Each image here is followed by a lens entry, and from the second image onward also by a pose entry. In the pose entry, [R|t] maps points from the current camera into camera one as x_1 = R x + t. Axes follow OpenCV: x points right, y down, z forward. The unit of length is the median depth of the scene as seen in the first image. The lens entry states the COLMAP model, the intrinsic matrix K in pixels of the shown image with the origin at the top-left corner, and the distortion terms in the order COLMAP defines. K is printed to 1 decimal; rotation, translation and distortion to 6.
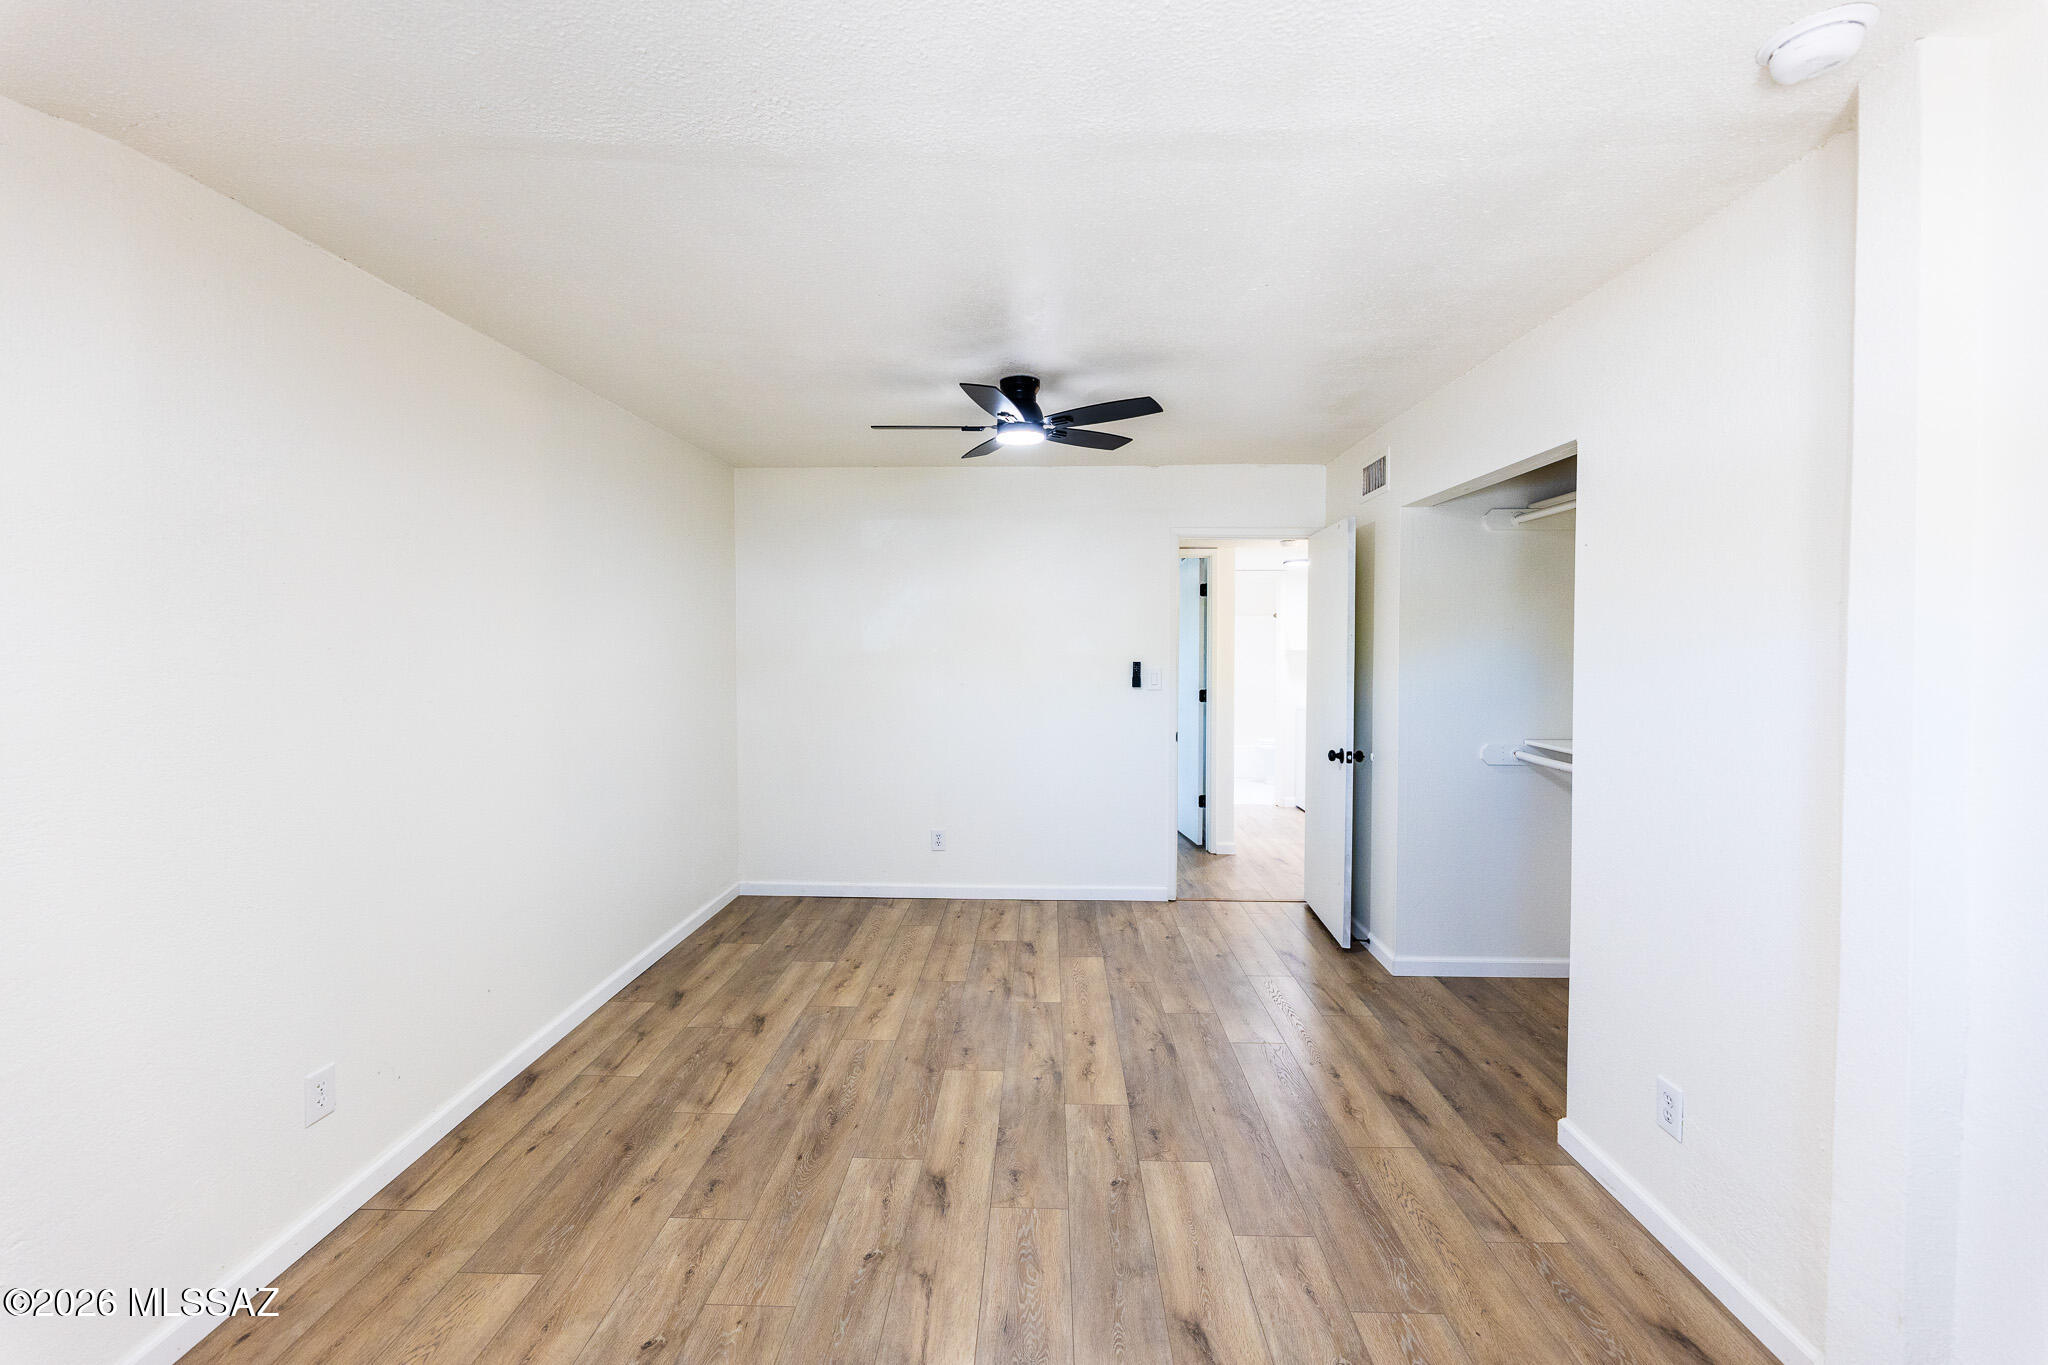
lens RADIAL K [[833.9, 0, 1020.2], [0, 833.9, 673.8], [0, 0, 1]] dist [0.002249, -0.000714]
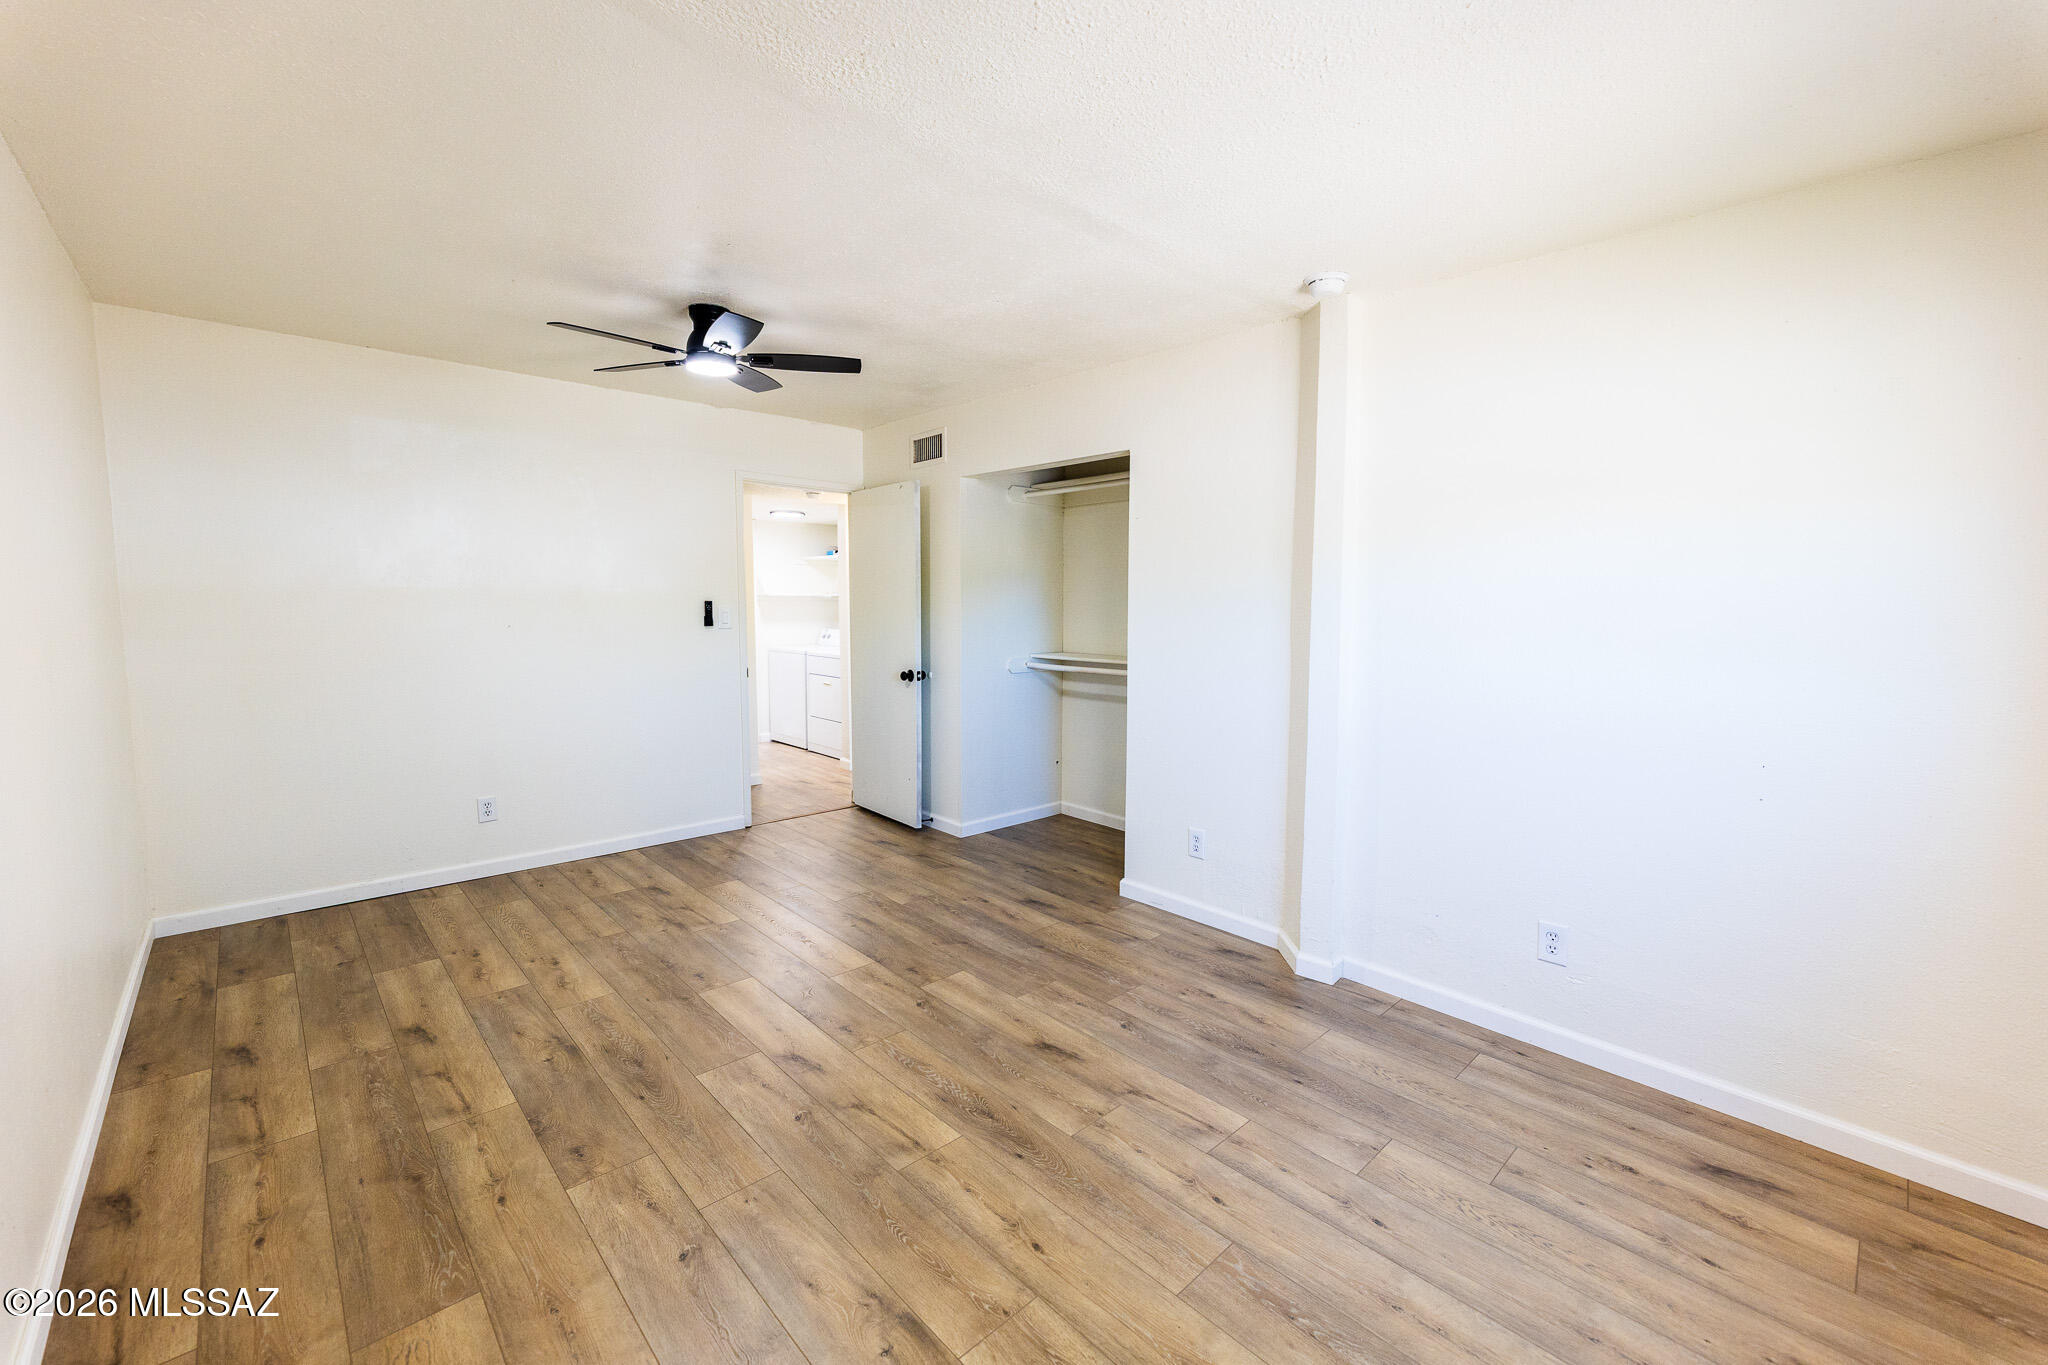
lens RADIAL K [[833.9, 0, 1017.1], [0, 833.9, 685.5], [0, 0, 1]] dist [0.002249, -0.000714]
pose [[0.710024, -0.068716, 0.700817, -0.461409], [0.021701, 0.996890, 0.075760, 0.028624], [-0.703843, -0.038583, 0.709307, 0.016931]]
